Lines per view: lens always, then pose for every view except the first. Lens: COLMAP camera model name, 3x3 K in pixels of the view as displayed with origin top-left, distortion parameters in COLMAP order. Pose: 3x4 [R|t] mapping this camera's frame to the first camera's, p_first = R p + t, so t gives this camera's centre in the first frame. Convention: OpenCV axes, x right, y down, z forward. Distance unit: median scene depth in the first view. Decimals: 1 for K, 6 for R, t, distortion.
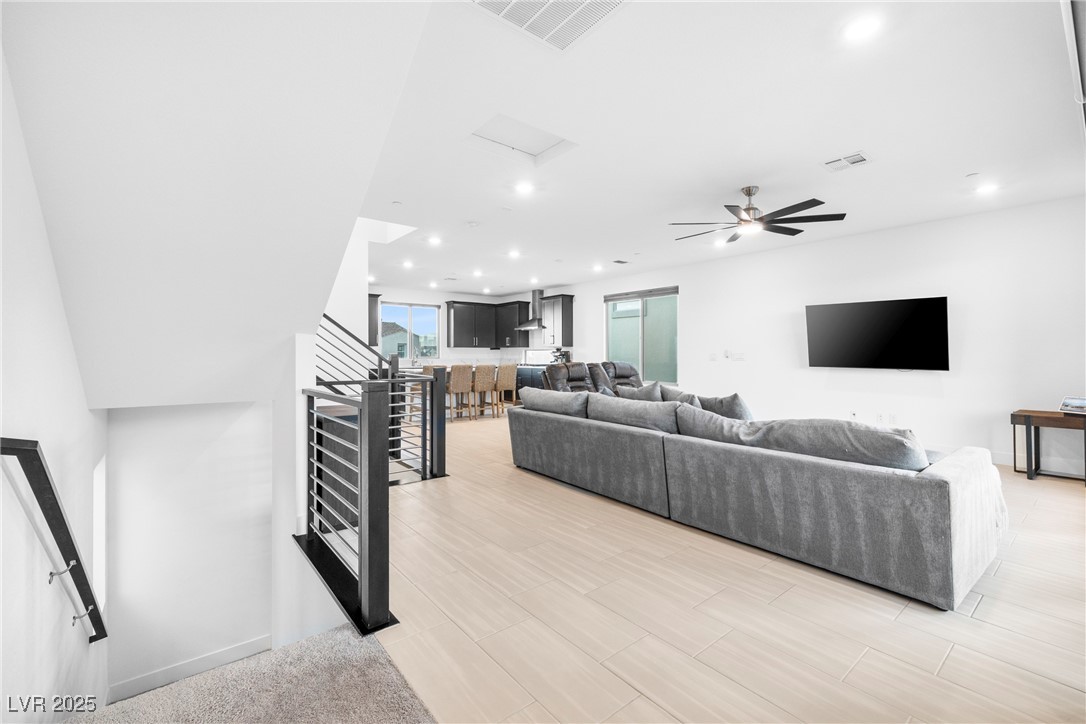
lens RADIAL K [[455.5, 0, 540.6], [0, 455.5, 359.4], [0, 0, 1]] dist [-0.002688, 0.000632]
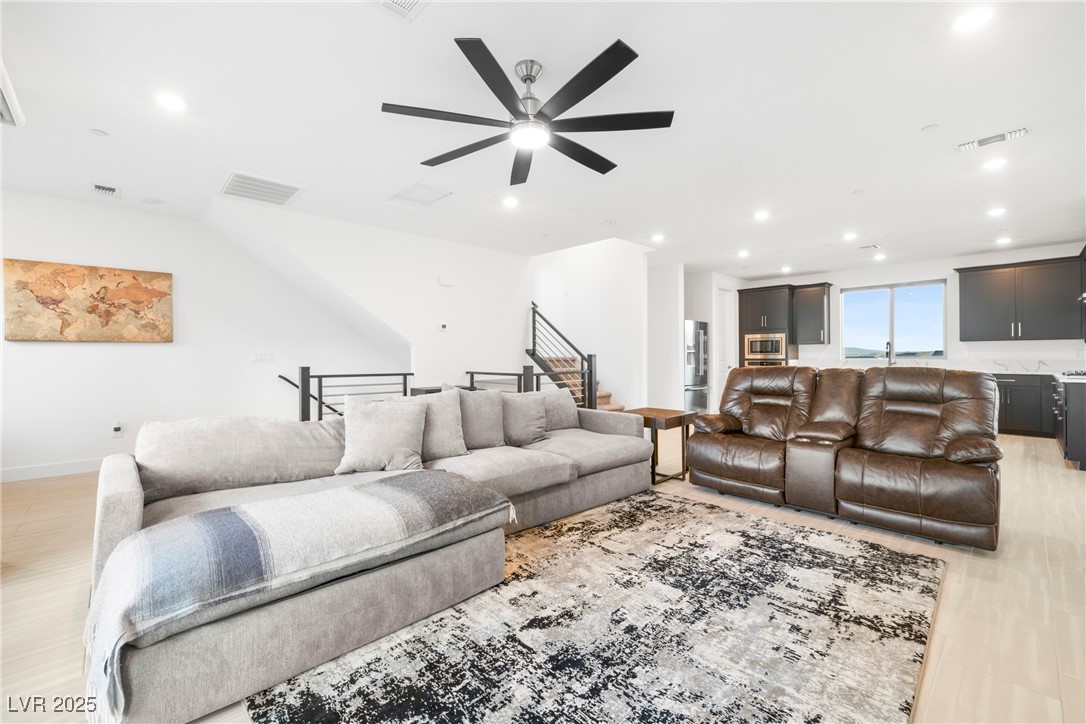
lens RADIAL K [[455.5, 0, 541.6], [0, 455.5, 359.7], [0, 0, 1]] dist [-0.002688, 0.000632]
pose [[0.086302, 0.007814, -0.996238, 0.397759], [0.005210, 0.999952, 0.008295, -0.009105], [0.996255, -0.005906, 0.086257, 0.371180]]
